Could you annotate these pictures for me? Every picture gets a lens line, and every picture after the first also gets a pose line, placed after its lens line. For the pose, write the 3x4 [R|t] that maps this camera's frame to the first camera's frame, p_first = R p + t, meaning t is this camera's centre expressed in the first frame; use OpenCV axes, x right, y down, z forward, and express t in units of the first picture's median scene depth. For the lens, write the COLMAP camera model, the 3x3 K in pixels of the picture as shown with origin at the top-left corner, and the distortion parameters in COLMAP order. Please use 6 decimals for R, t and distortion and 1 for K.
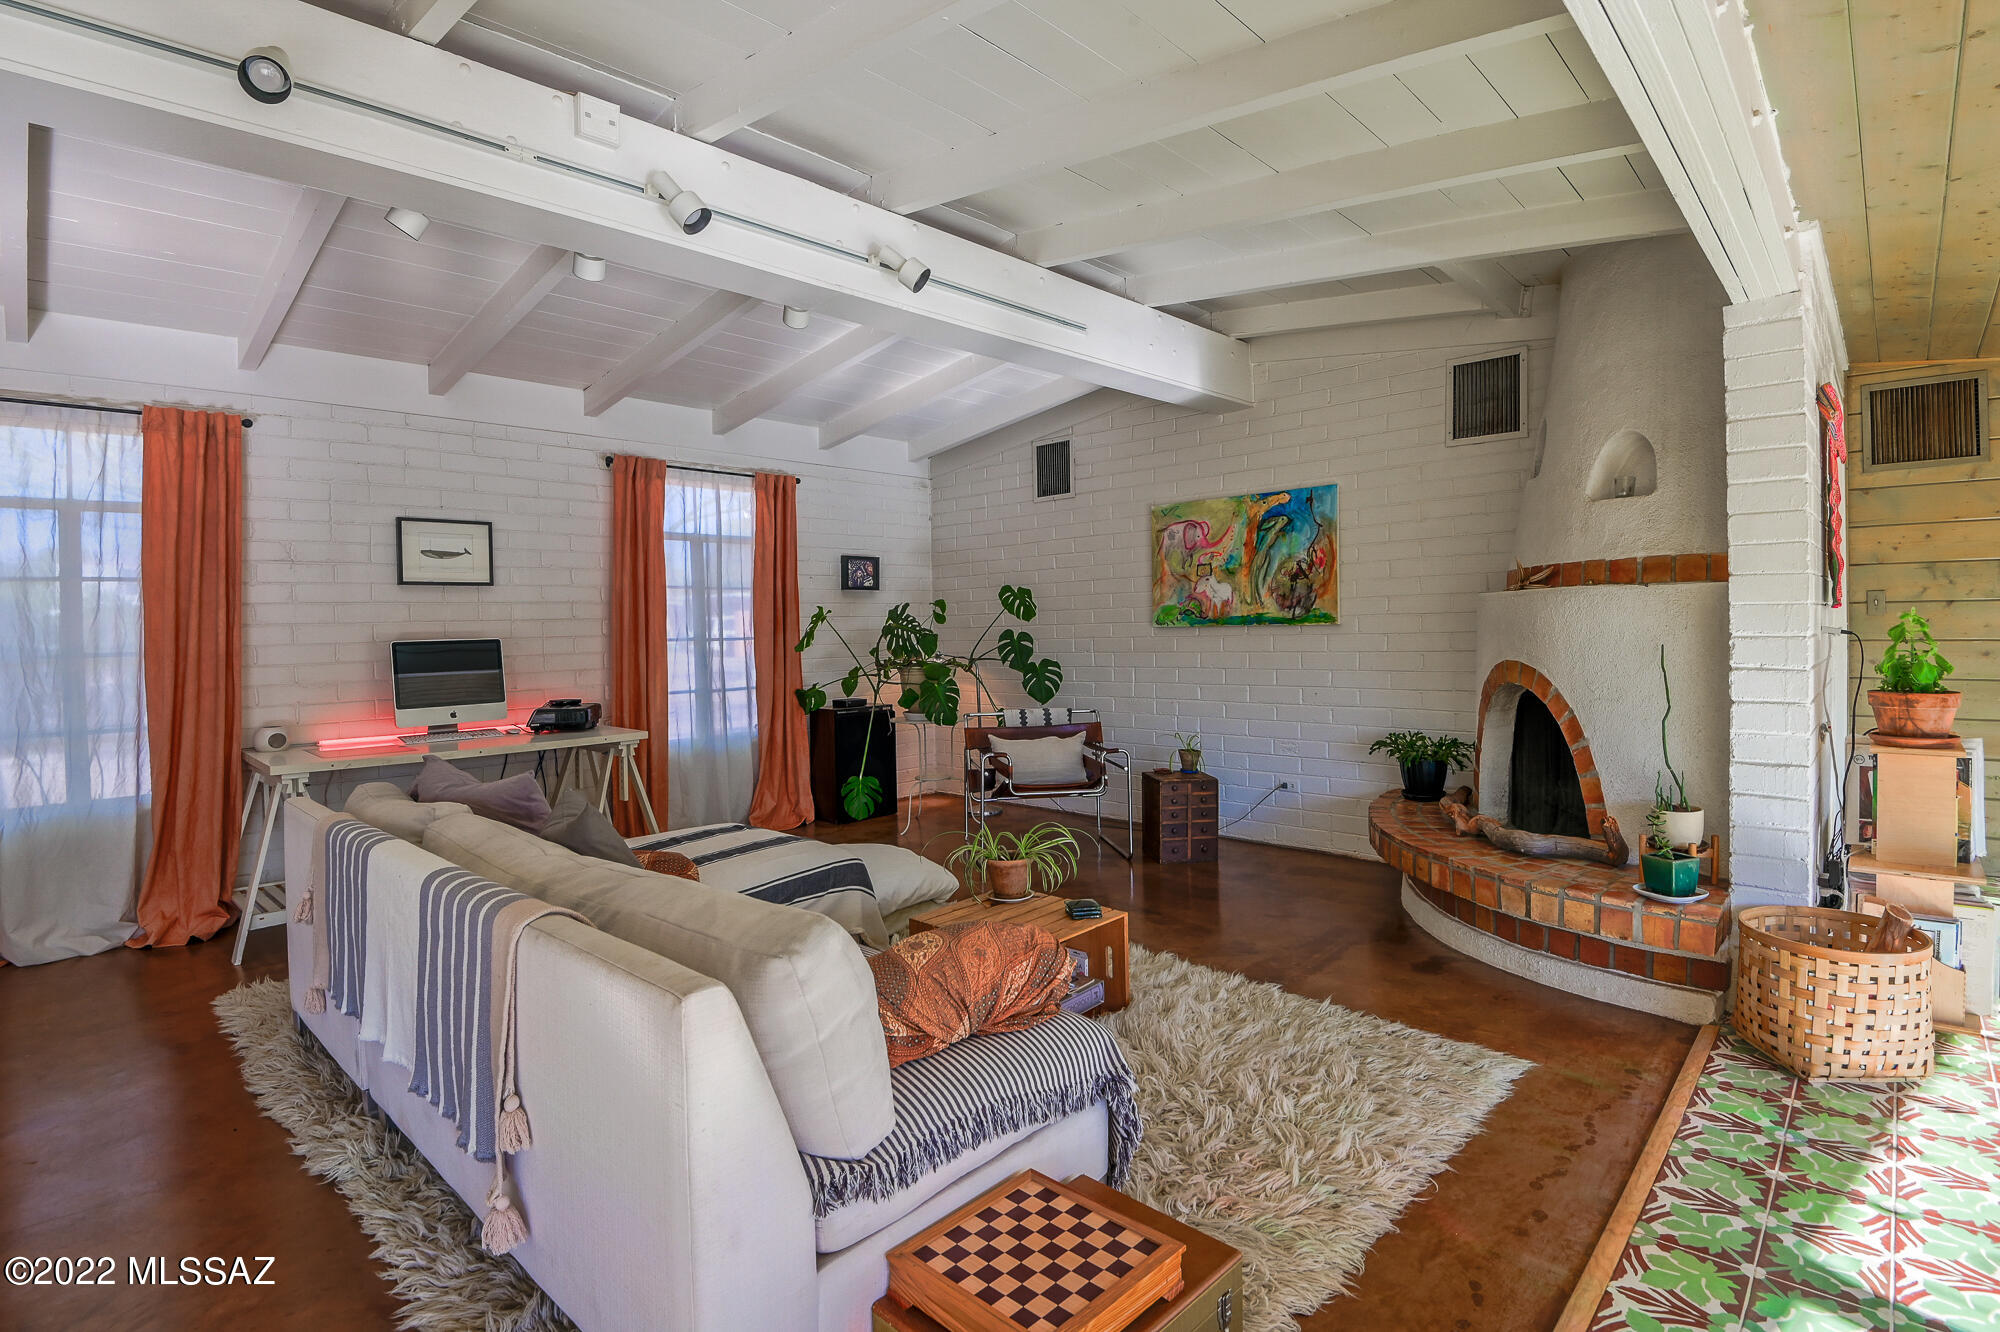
lens RADIAL K [[956.9, 0, 1003.1], [0, 956.9, 638.0], [0, 0, 1]] dist [-0.003194, -0.026610]
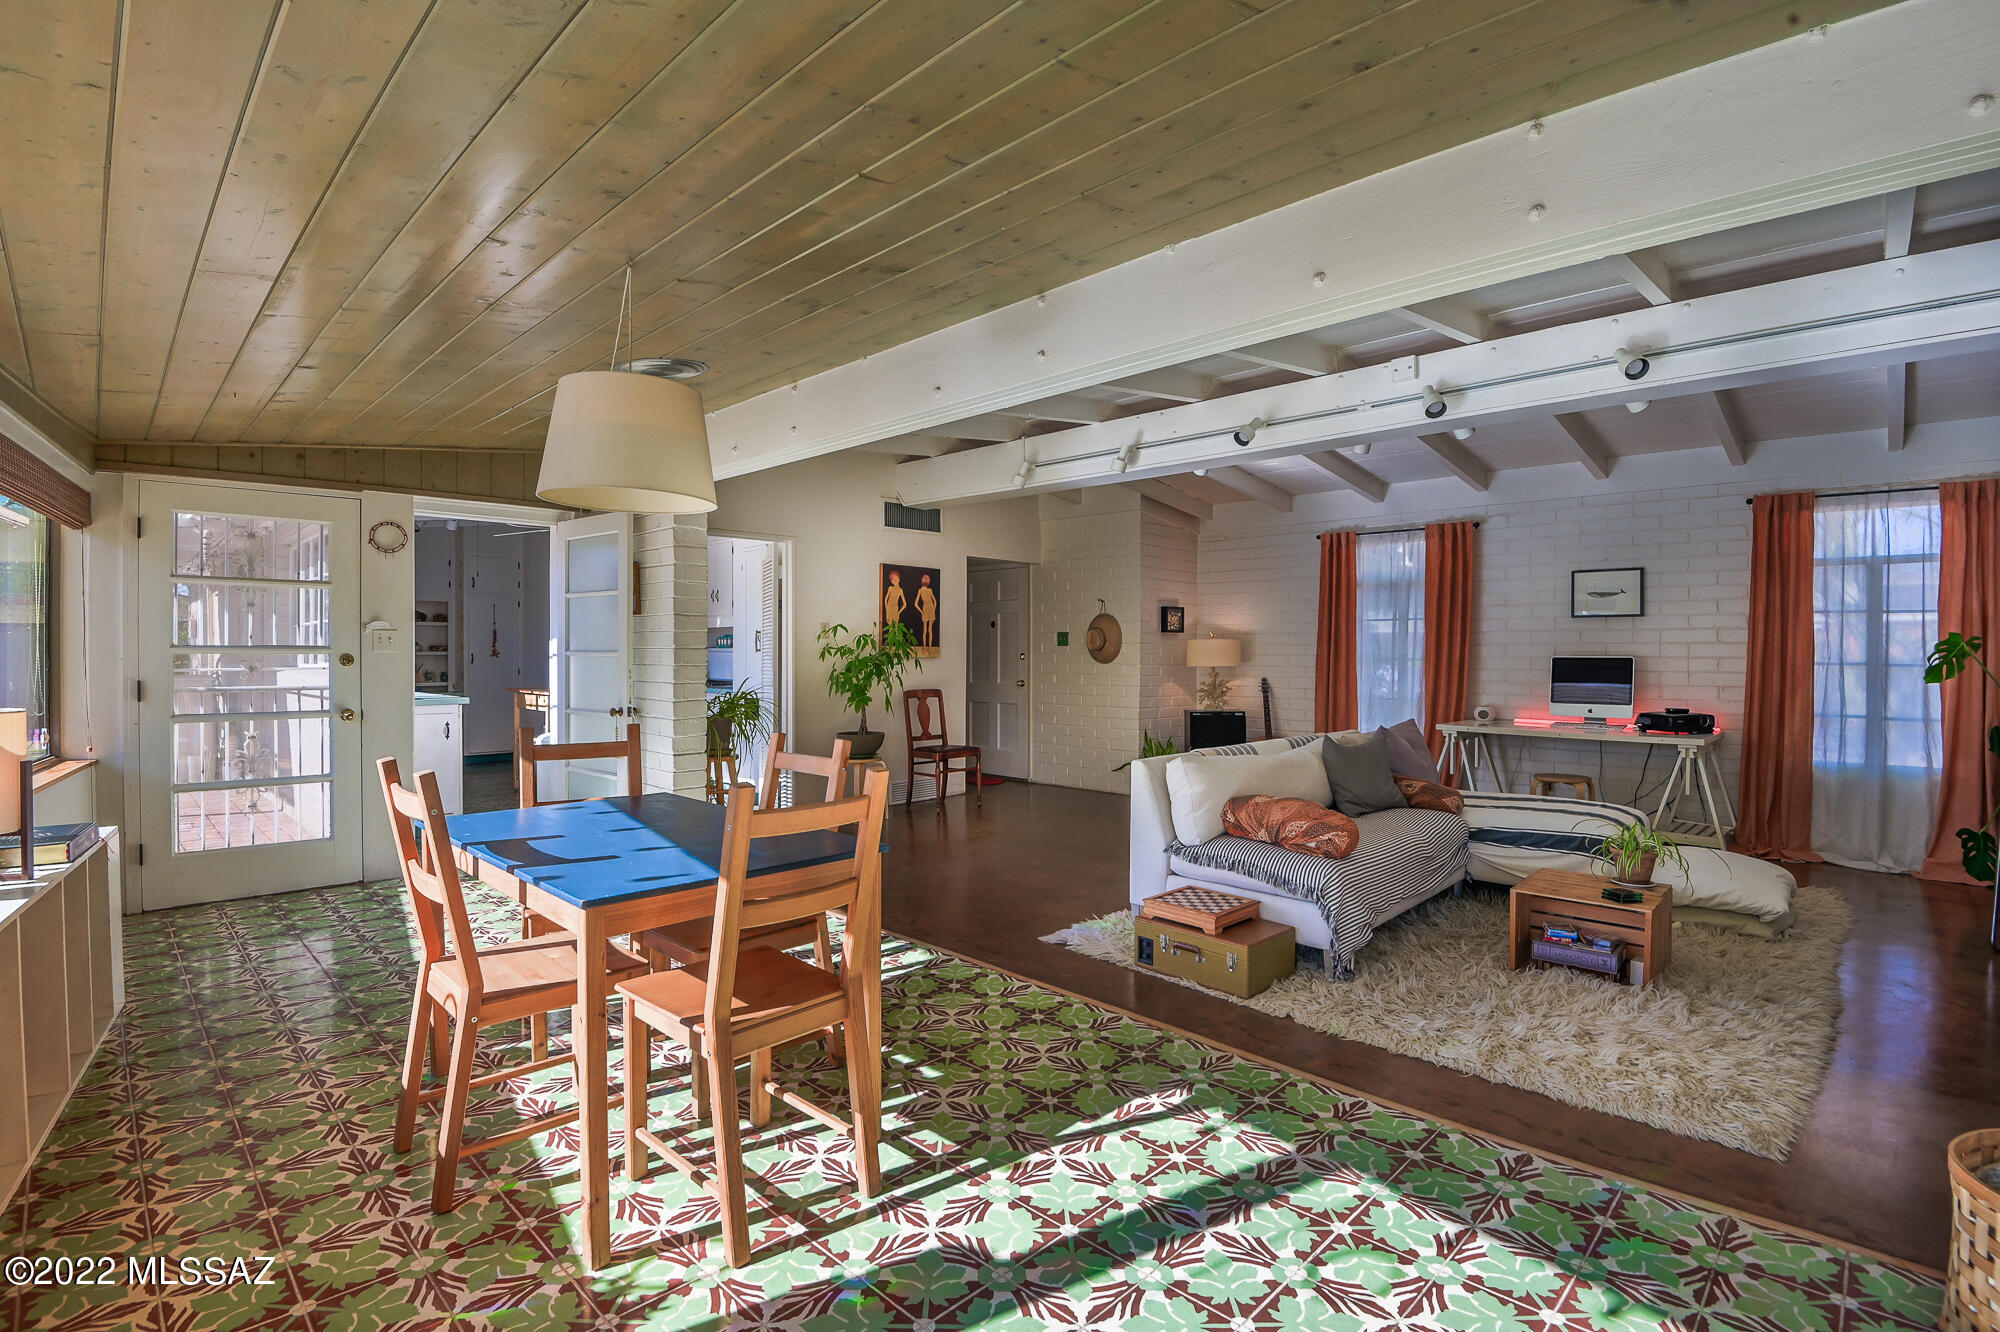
lens RADIAL K [[924.3, 0, 1000.0], [0, 924.3, 666.0], [0, 0, 1]] dist [-0.001053, -0.030010]
pose [[-0.014068, 0.036327, -0.999241, 0.704634], [-0.017448, 0.999179, 0.036571, -0.016868], [0.999749, 0.017950, -0.013422, 0.137610]]
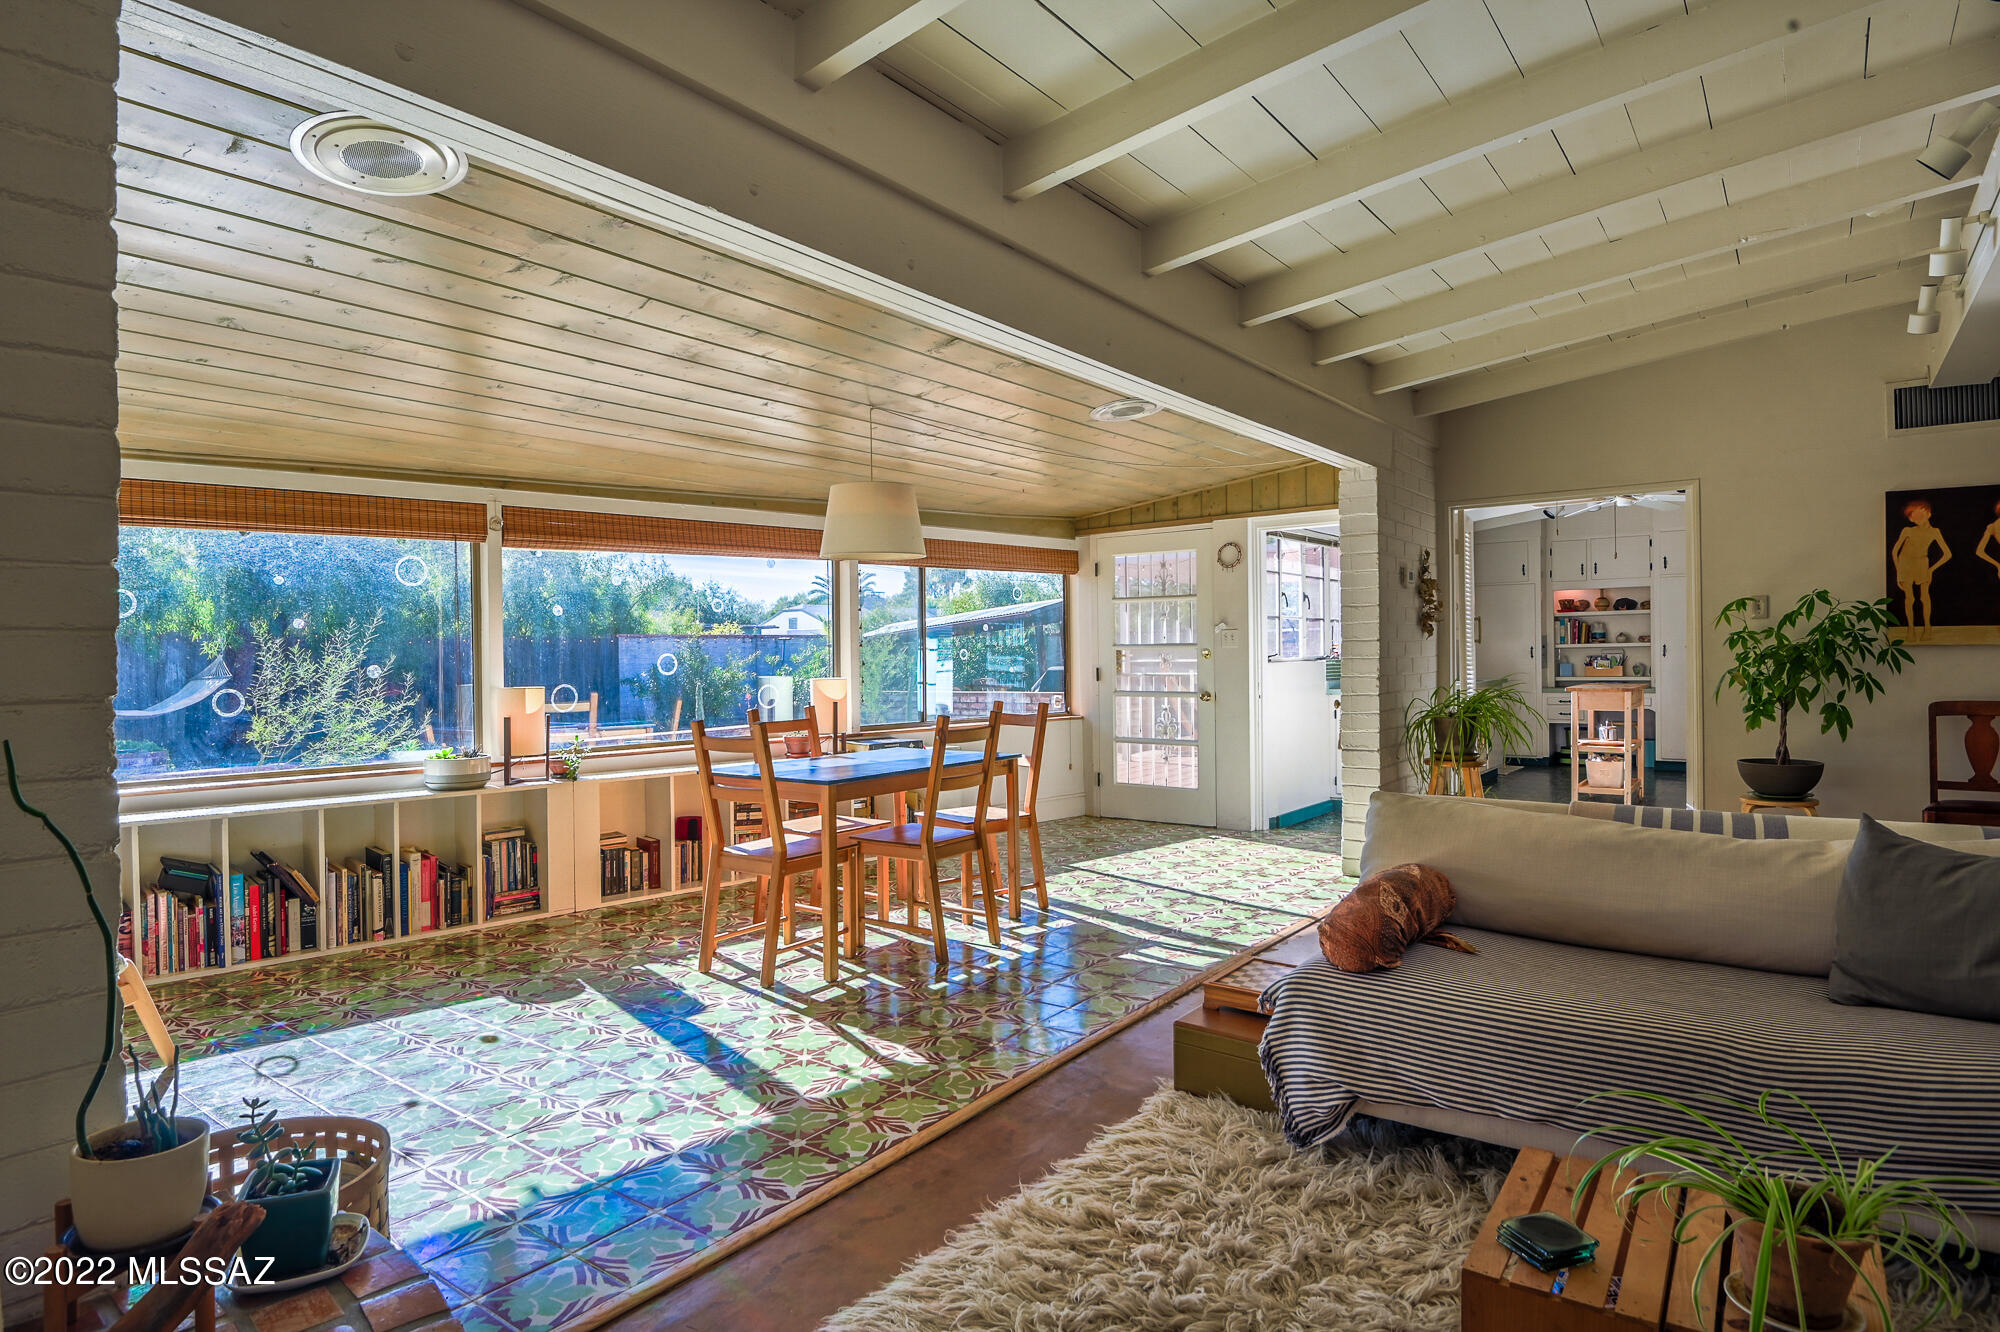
lens RADIAL K [[1102.3, 0, 1000.0], [0, 1102.3, 666.0], [0, 0, 1]] dist [0.005098, 0.000505]
pose [[-0.991492, 0.034609, -0.125481, 0.225330], [0.031152, 0.999082, 0.029403, -0.012712], [0.126384, 0.025243, -0.991660, 0.880782]]
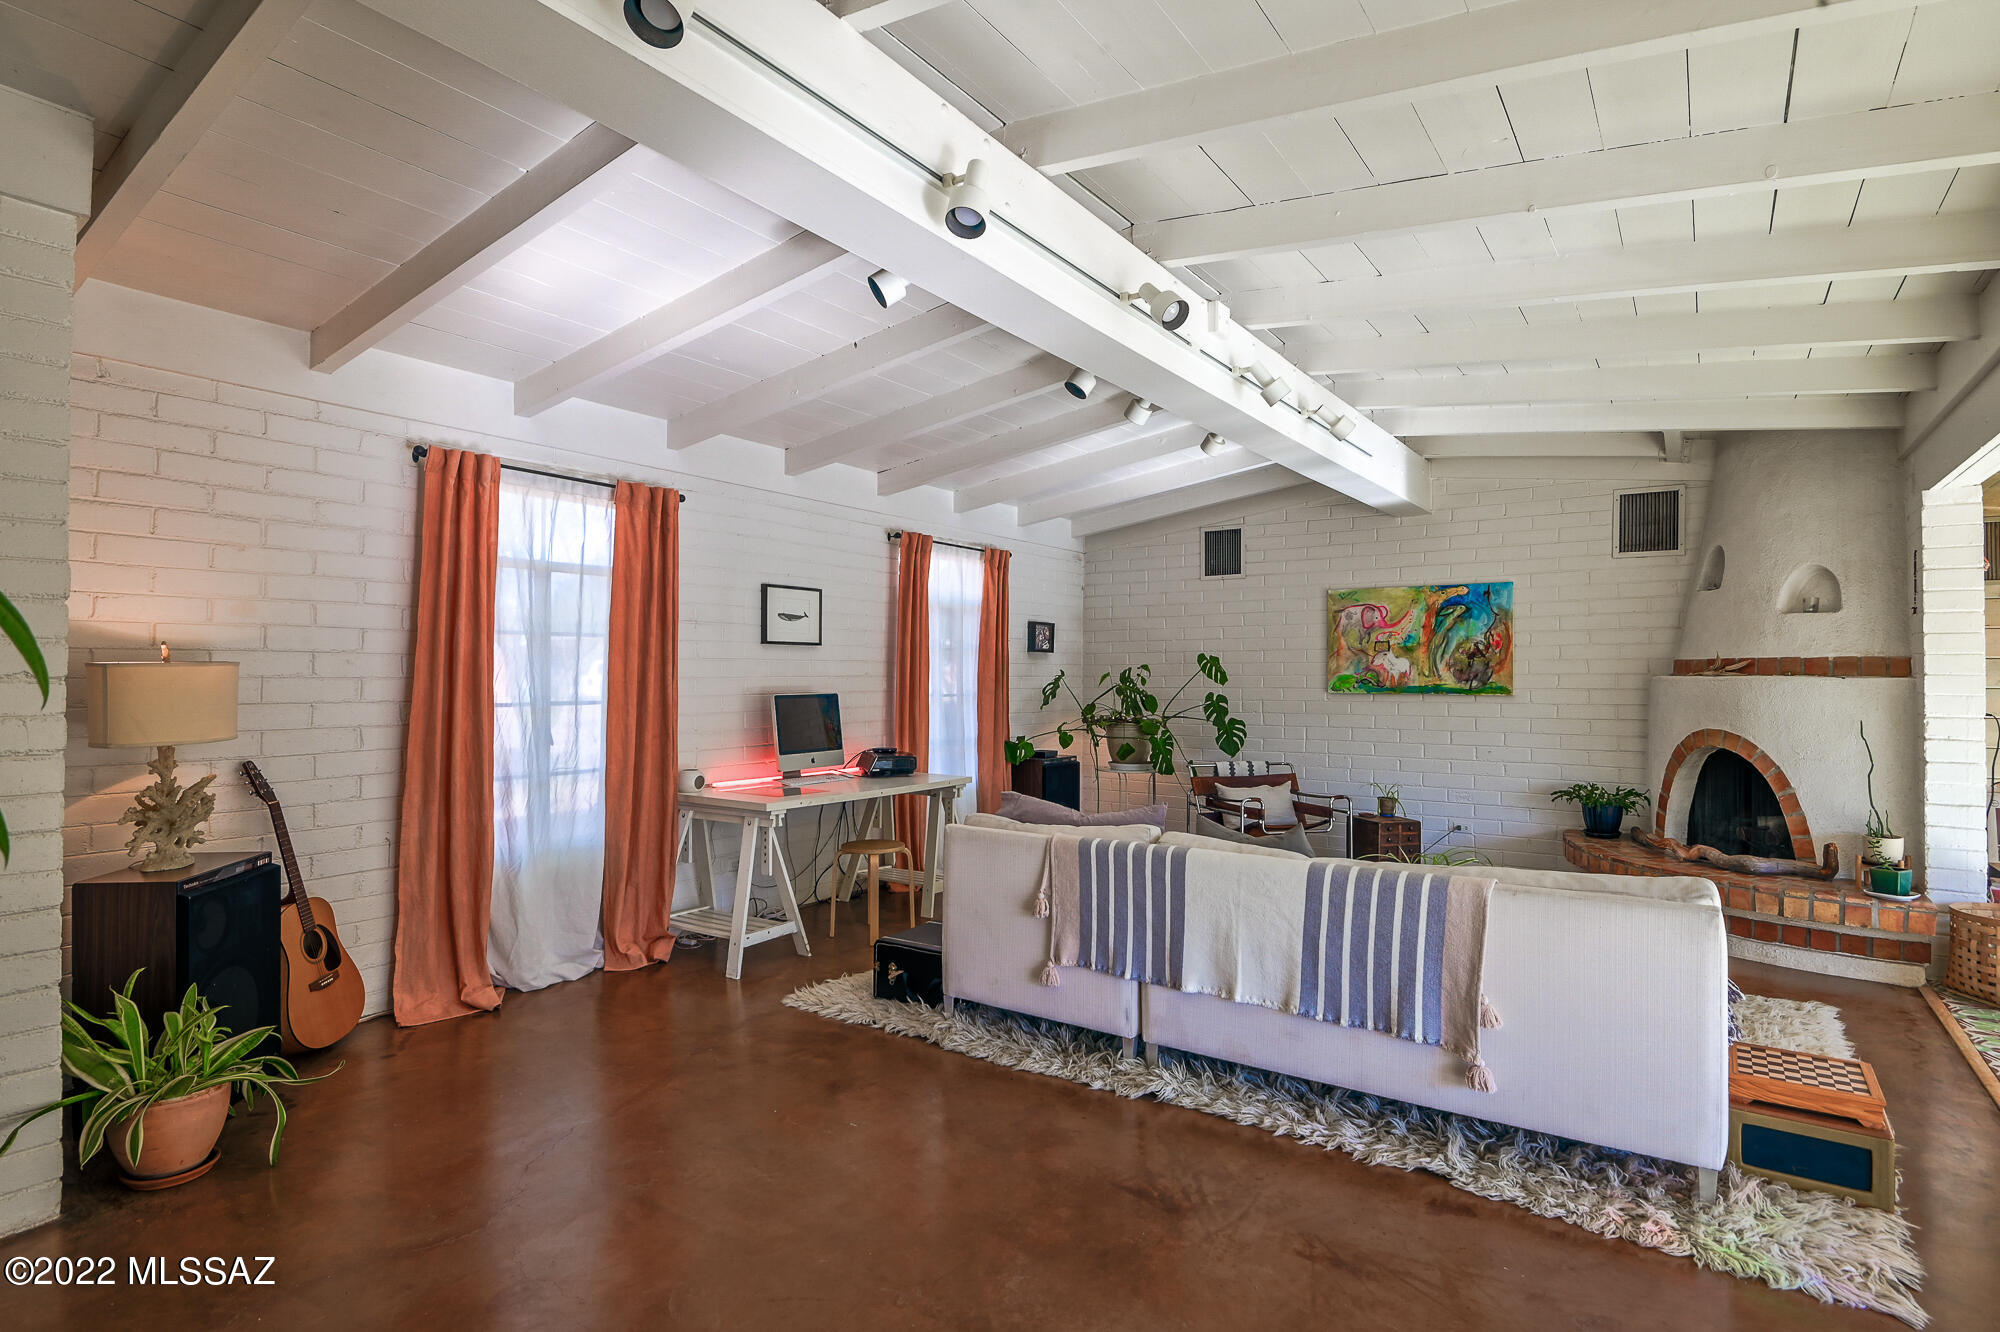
lens RADIAL K [[1004.6, 0, 992.9], [0, 1004.6, 655.7], [0, 0, 1]] dist [0.034653, -0.024287]
pose [[0.989256, 0.026156, 0.143832, -0.488231], [-0.021316, 0.999157, -0.035089, -0.005395], [-0.144629, 0.031646, 0.988980, -0.188982]]
